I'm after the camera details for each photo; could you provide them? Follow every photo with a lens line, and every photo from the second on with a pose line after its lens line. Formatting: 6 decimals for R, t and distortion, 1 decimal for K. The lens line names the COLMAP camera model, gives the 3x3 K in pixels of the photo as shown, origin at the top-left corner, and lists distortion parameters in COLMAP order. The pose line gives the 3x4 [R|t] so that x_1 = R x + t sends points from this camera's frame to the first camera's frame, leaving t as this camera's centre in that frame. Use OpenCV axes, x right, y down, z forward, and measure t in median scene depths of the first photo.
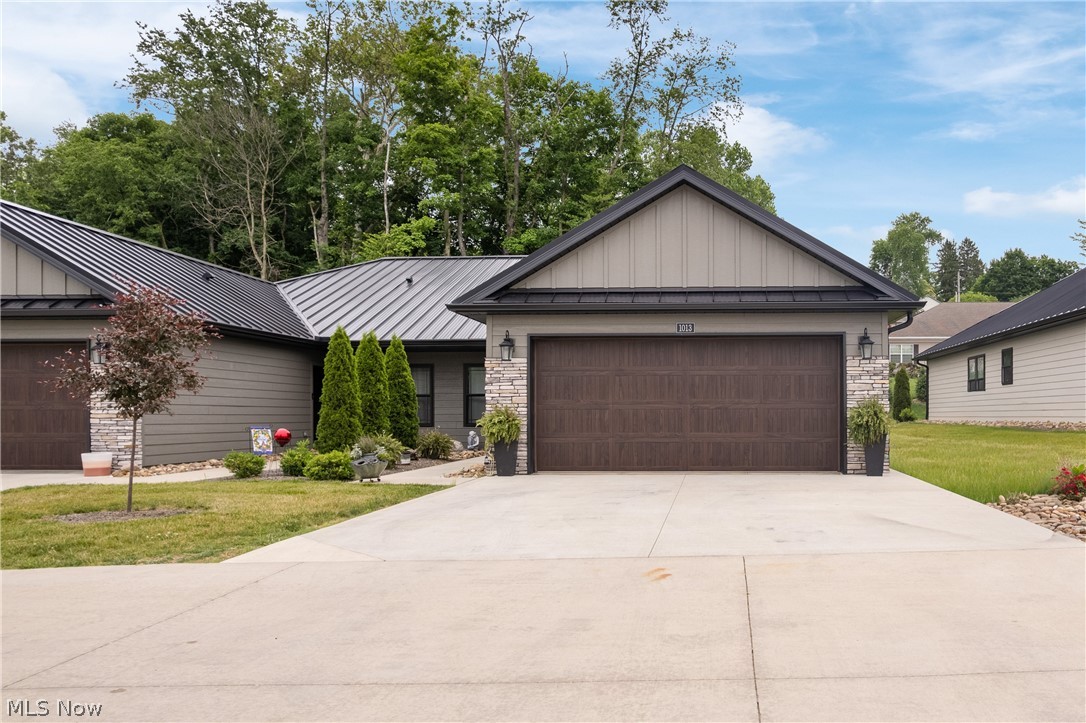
lens RADIAL K [[738.8, 0, 543.0], [0, 738.8, 361.5], [0, 0, 1]] dist [0.001750, 0.000306]
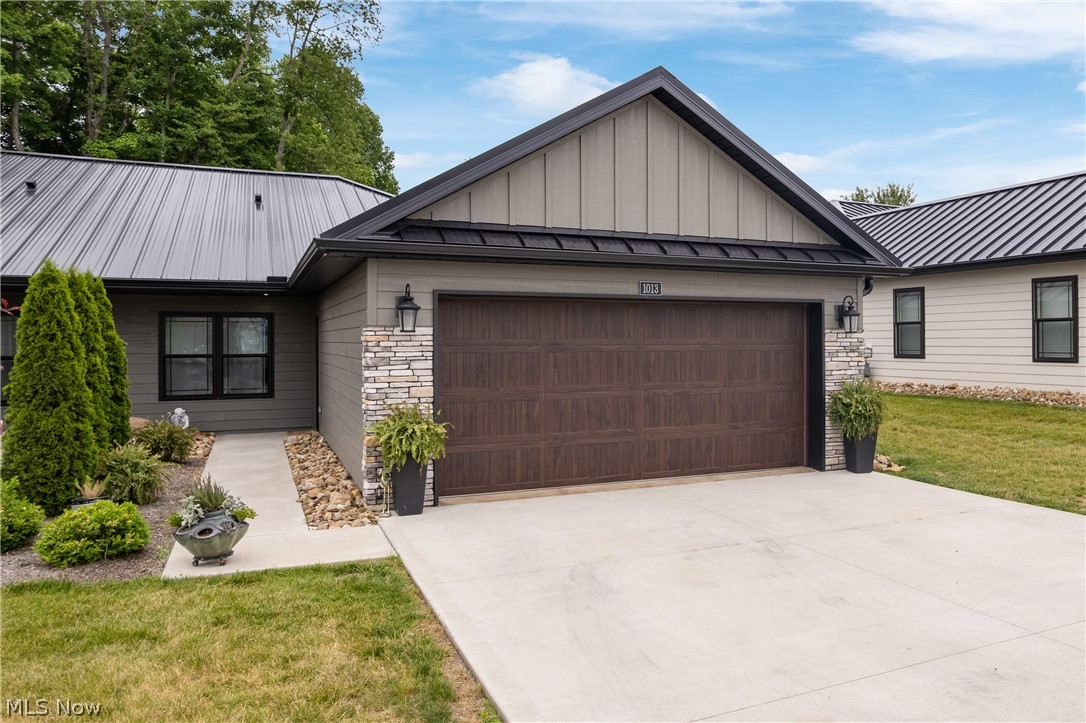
lens RADIAL K [[785.0, 0, 542.9], [0, 785.0, 305.6], [0, 0, 1]] dist [-0.057129, 0.119068]
pose [[0.887098, 0.014993, 0.461337, -0.256789], [-0.020162, 0.999777, 0.006276, -0.030193], [-0.461140, -0.014869, 0.887203, 0.345281]]
